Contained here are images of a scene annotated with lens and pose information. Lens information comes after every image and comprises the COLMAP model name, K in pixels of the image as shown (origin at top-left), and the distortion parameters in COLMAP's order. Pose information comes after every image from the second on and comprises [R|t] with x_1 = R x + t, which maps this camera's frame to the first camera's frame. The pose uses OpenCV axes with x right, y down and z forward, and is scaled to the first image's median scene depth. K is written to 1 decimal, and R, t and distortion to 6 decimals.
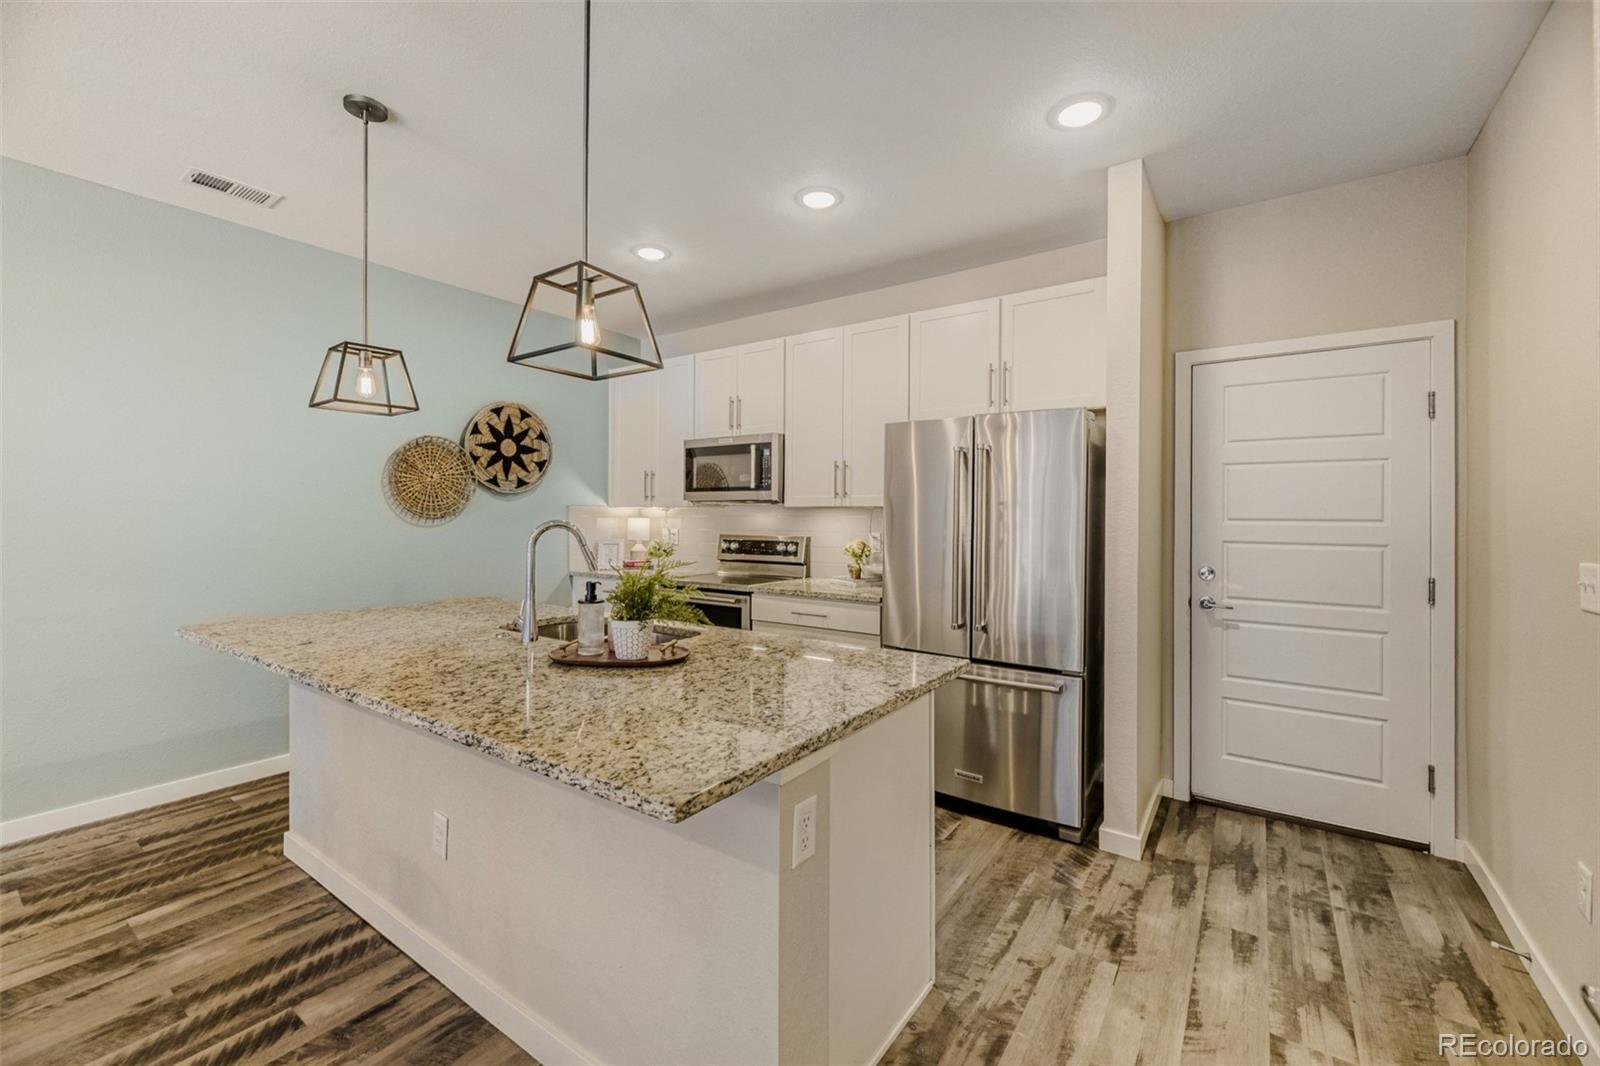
lens RADIAL K [[653.4, 0, 792.0], [0, 653.4, 528.8], [0, 0, 1]] dist [-0.000843, -0.000539]
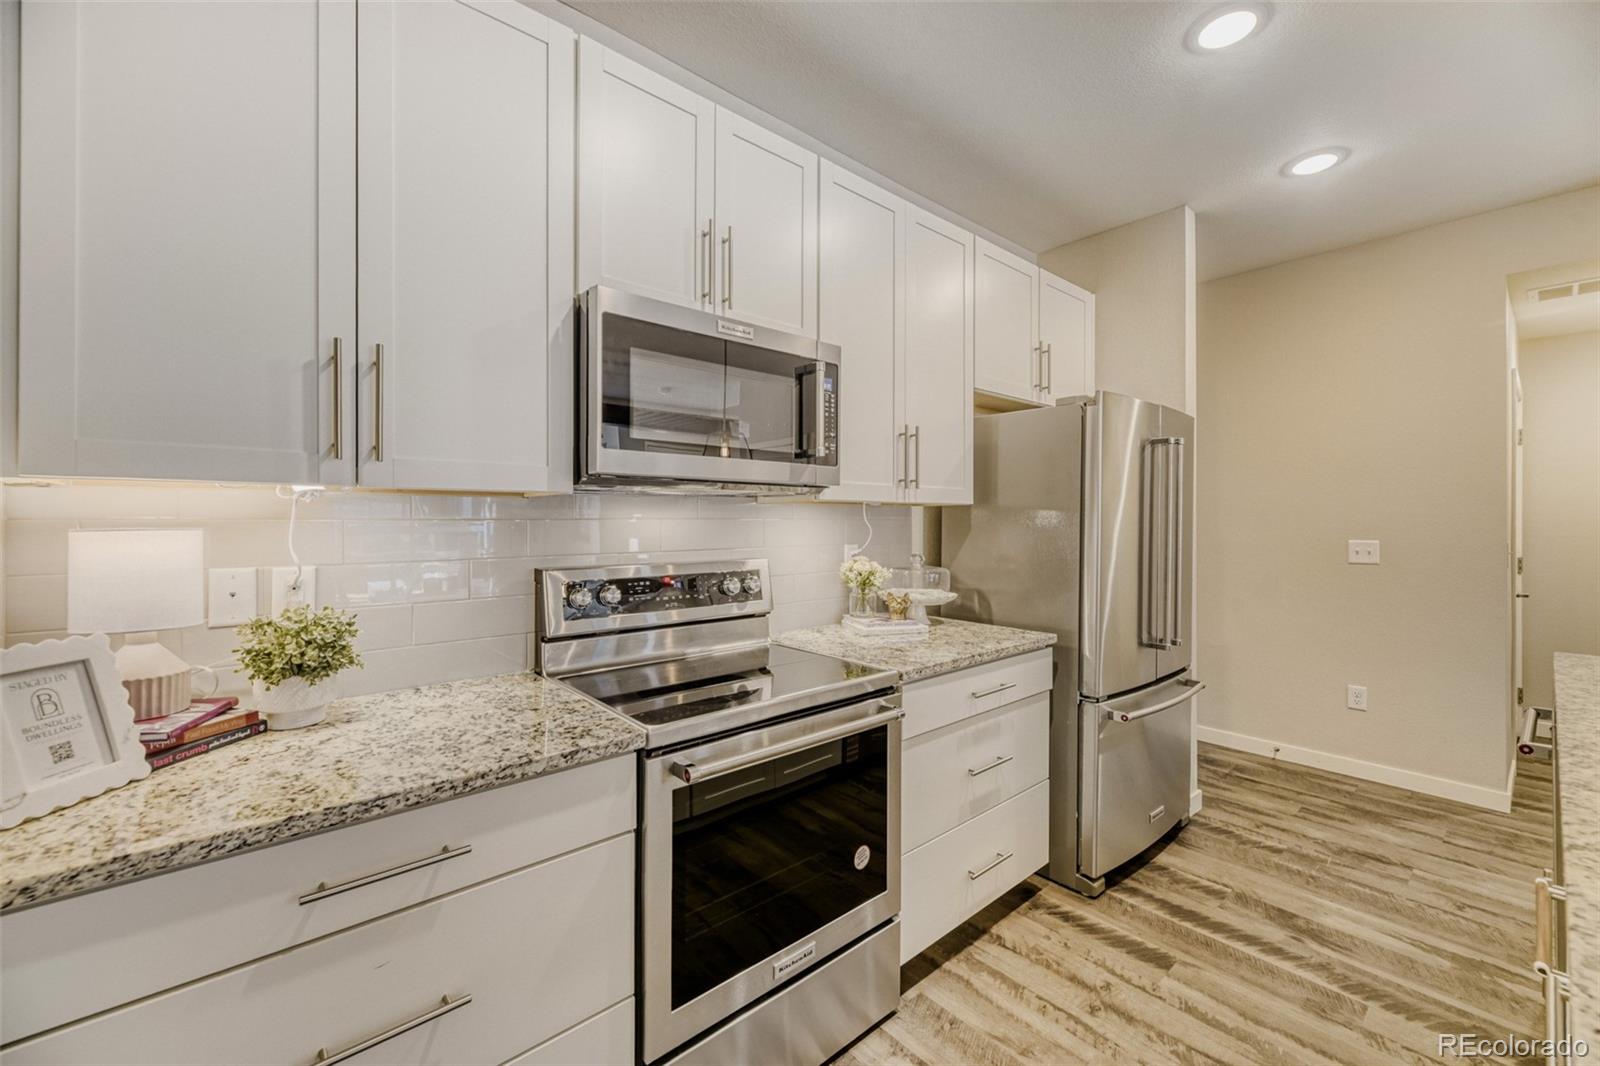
lens RADIAL K [[653.4, 0, 792.0], [0, 653.4, 528.8], [0, 0, 1]] dist [-0.000843, -0.000539]
pose [[0.237179, -0.020638, 0.971247, -0.875732], [0.016811, 0.999712, 0.017137, -0.036610], [-0.971320, 0.012263, 0.237458, 1.597256]]
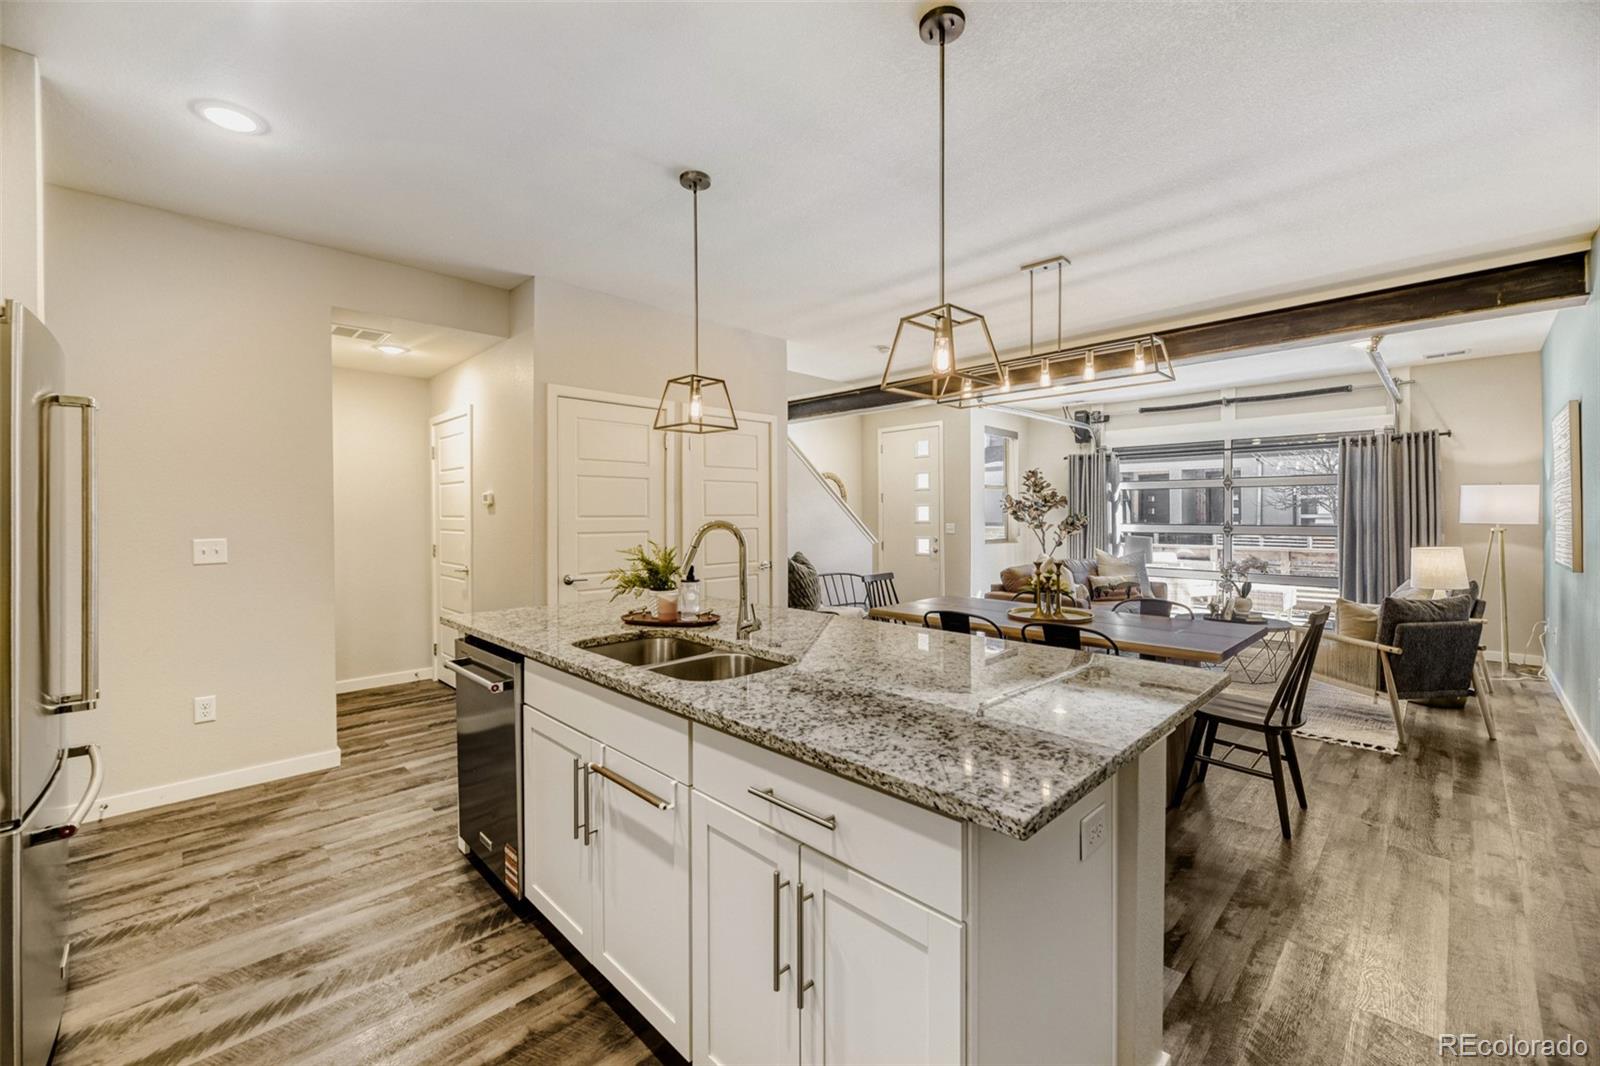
lens RADIAL K [[653.4, 0, 792.0], [0, 653.4, 528.8], [0, 0, 1]] dist [-0.000843, -0.000539]
pose [[-0.983959, -0.001992, 0.178385, -0.606939], [0.006201, 0.998952, 0.045357, -0.043553], [-0.178288, 0.045736, -0.982915, 1.821101]]
